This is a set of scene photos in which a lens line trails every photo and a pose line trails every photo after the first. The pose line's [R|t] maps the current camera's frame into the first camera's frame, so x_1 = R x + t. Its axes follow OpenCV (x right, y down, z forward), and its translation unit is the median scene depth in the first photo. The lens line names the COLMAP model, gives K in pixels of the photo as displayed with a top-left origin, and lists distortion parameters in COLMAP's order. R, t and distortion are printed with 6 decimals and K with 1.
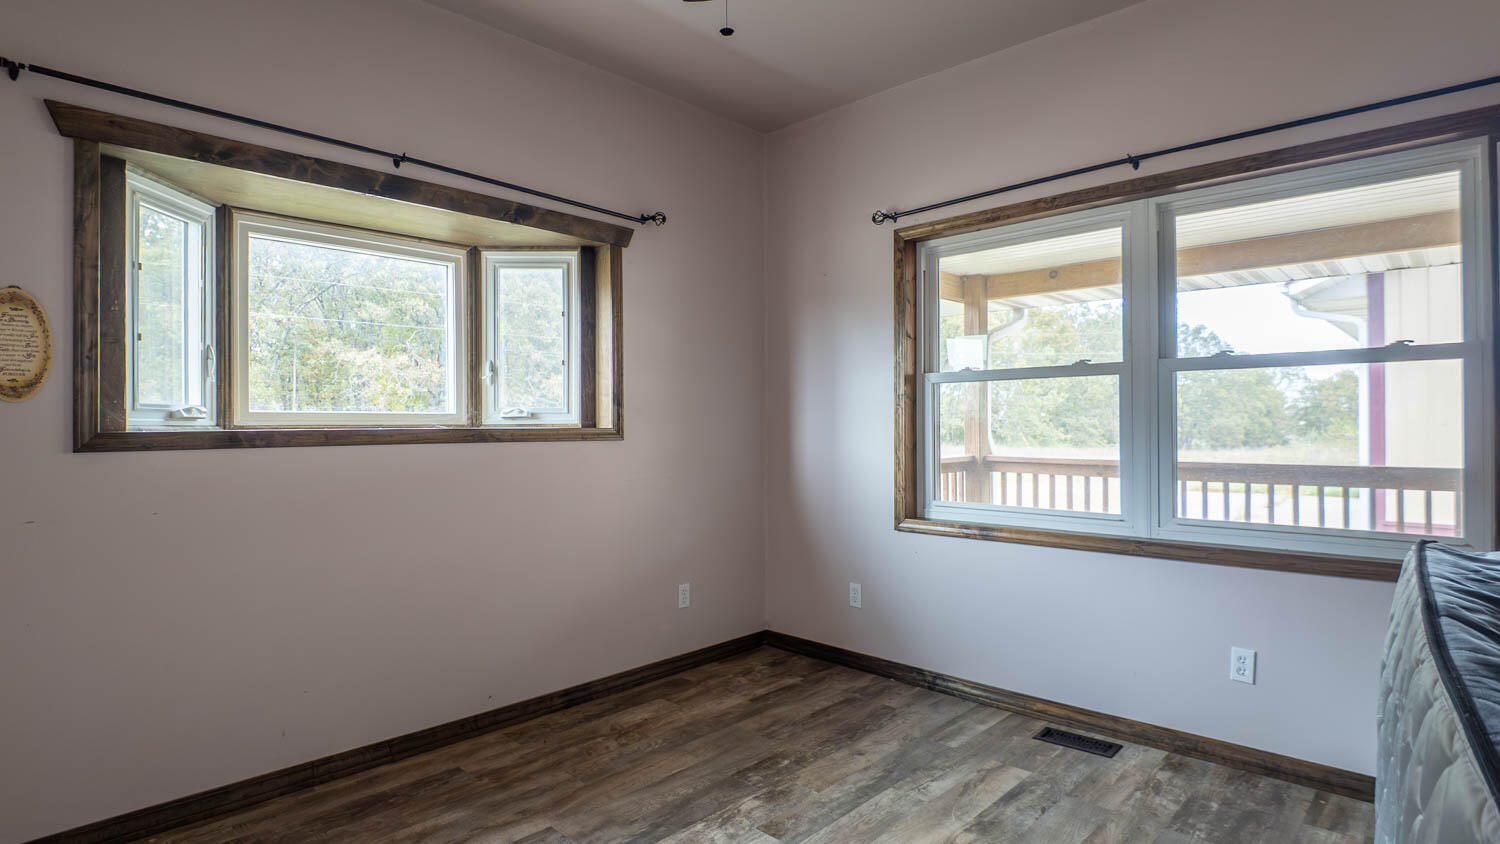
lens RADIAL K [[765.3, 0, 750.0], [0, 765.3, 422.0], [0, 0, 1]] dist [0.030586, -0.039522]
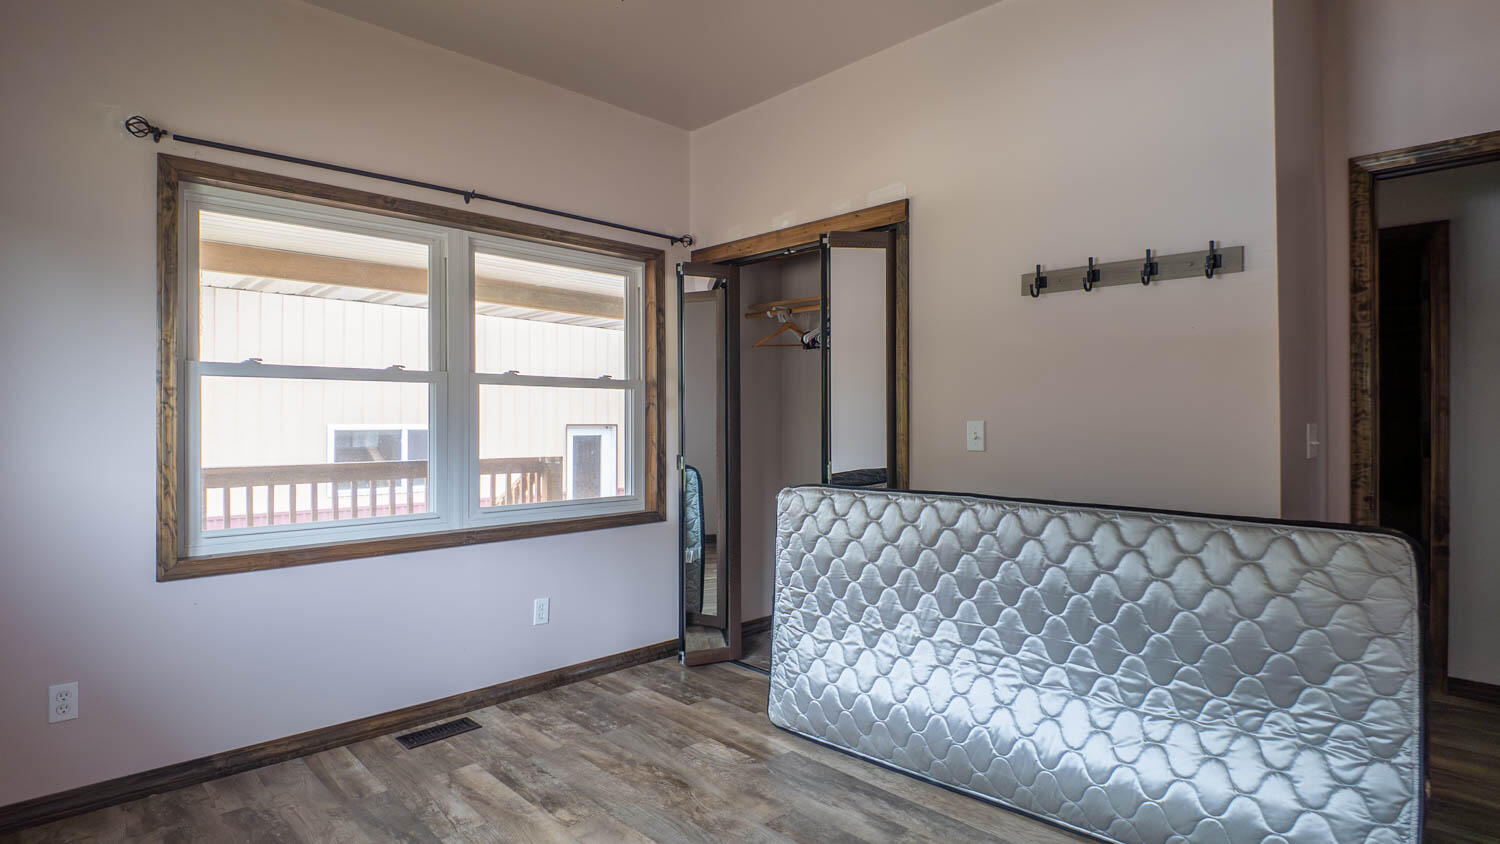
lens RADIAL K [[773.3, 0, 750.0], [0, 773.3, 422.0], [0, 0, 1]] dist [-0.013194, -0.000233]
pose [[0.045195, 0.005426, 0.998963, -0.590230], [-0.002253, 0.999983, -0.005330, -0.002071], [-0.998976, -0.002009, 0.045207, 0.518992]]
